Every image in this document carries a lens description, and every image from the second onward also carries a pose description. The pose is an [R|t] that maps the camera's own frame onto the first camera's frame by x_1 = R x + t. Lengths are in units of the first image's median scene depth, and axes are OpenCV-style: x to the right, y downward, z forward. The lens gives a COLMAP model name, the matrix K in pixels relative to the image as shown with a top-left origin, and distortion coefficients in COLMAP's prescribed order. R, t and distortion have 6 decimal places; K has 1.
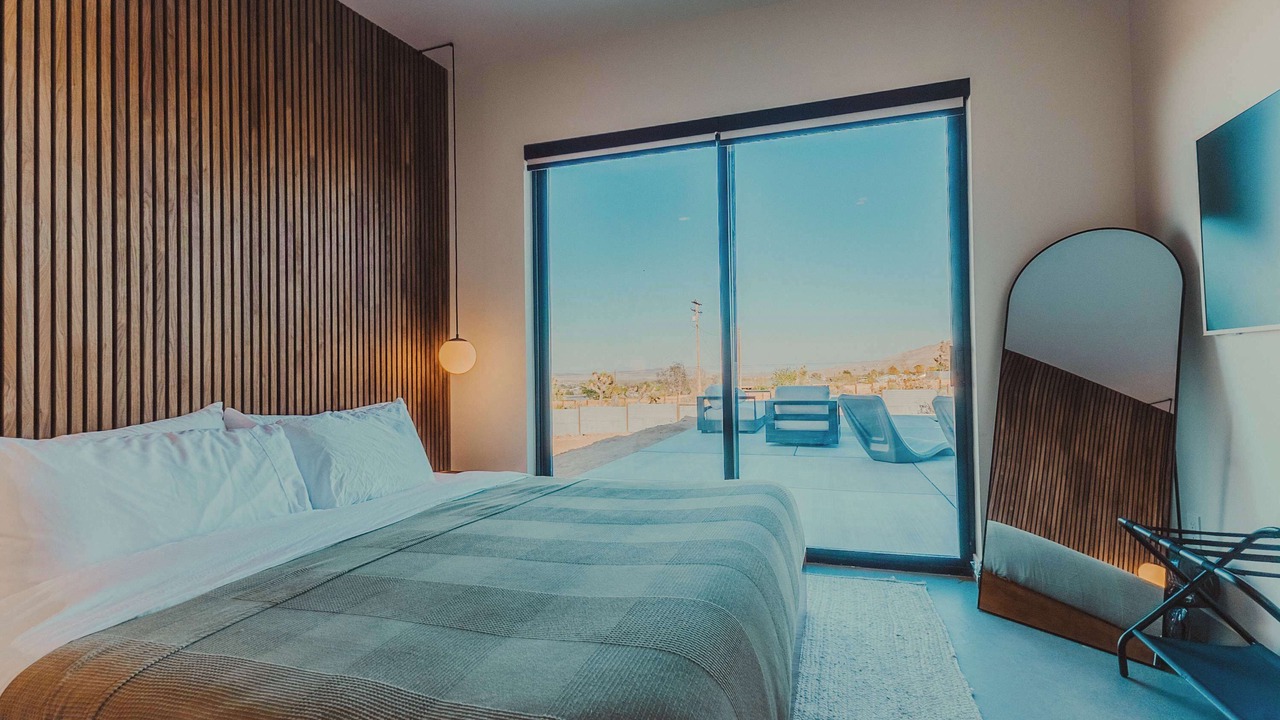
lens RADIAL K [[582.5, 0, 648.7], [0, 582.5, 359.2], [0, 0, 1]] dist [0.004946, -0.002038]
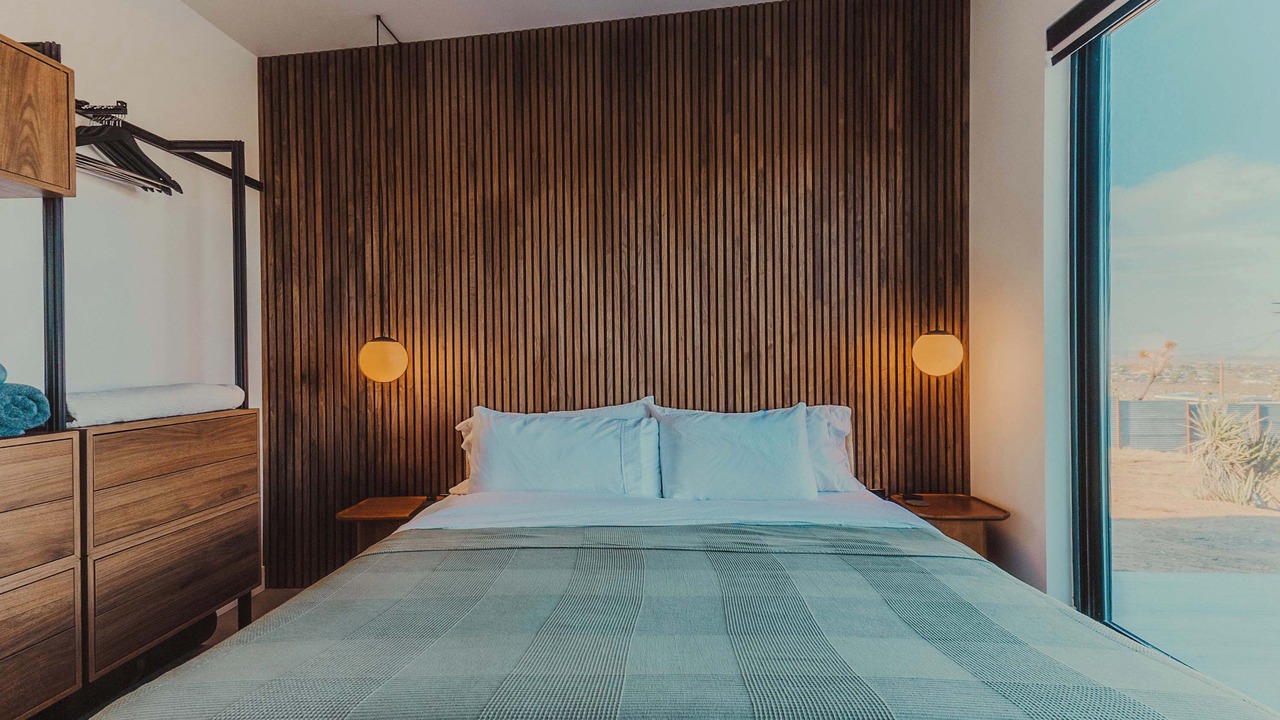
lens RADIAL K [[582.5, 0, 648.5], [0, 582.5, 360.4], [0, 0, 1]] dist [0.004946, -0.002038]
pose [[0.274293, 0.018657, -0.961465, 0.399981], [0.022822, 0.999404, 0.025904, -0.031050], [0.961375, -0.029047, 0.273704, 0.509450]]
